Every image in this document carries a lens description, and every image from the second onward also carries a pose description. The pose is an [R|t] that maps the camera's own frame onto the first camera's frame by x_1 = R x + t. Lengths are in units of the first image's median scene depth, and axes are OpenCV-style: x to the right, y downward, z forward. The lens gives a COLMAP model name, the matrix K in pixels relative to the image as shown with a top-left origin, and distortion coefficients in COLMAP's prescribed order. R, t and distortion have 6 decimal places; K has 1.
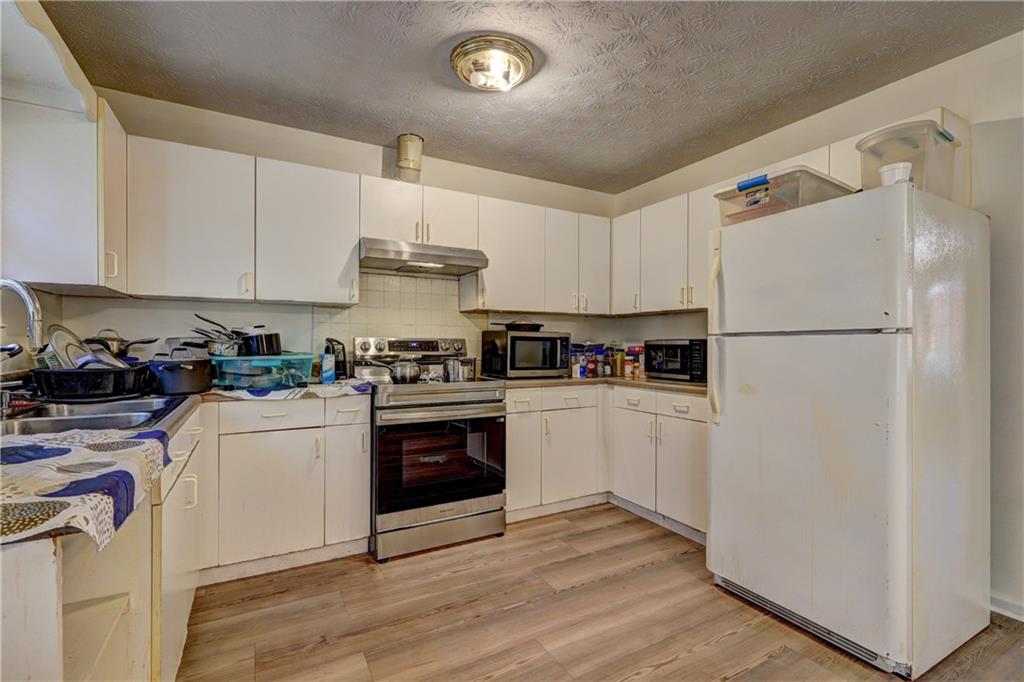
lens RADIAL K [[456.7, 0, 512.0], [0, 456.7, 341.0], [0, 0, 1]] dist [-0.001194, 0.000036]
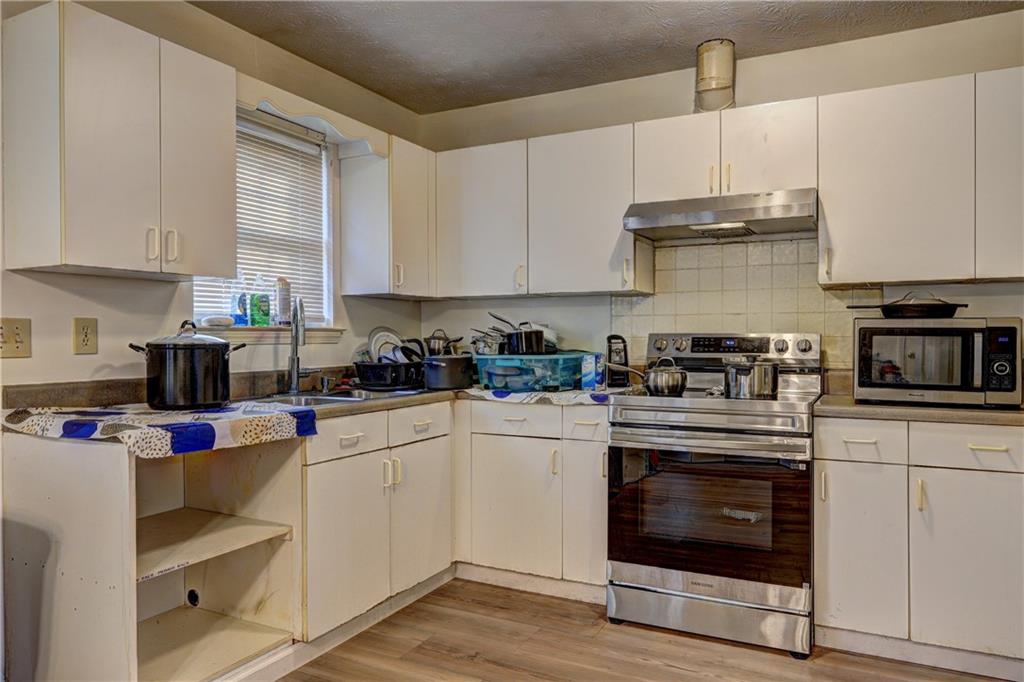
lens RADIAL K [[698.4, 0, 512.0], [0, 698.4, 341.0], [0, 0, 1]] dist [-0.005840, 0.000179]
pose [[0.559911, -0.004587, -0.828540, 0.592195], [0.005667, 0.999982, -0.001707, 0.006234], [0.828533, -0.003740, 0.559928, 0.187672]]
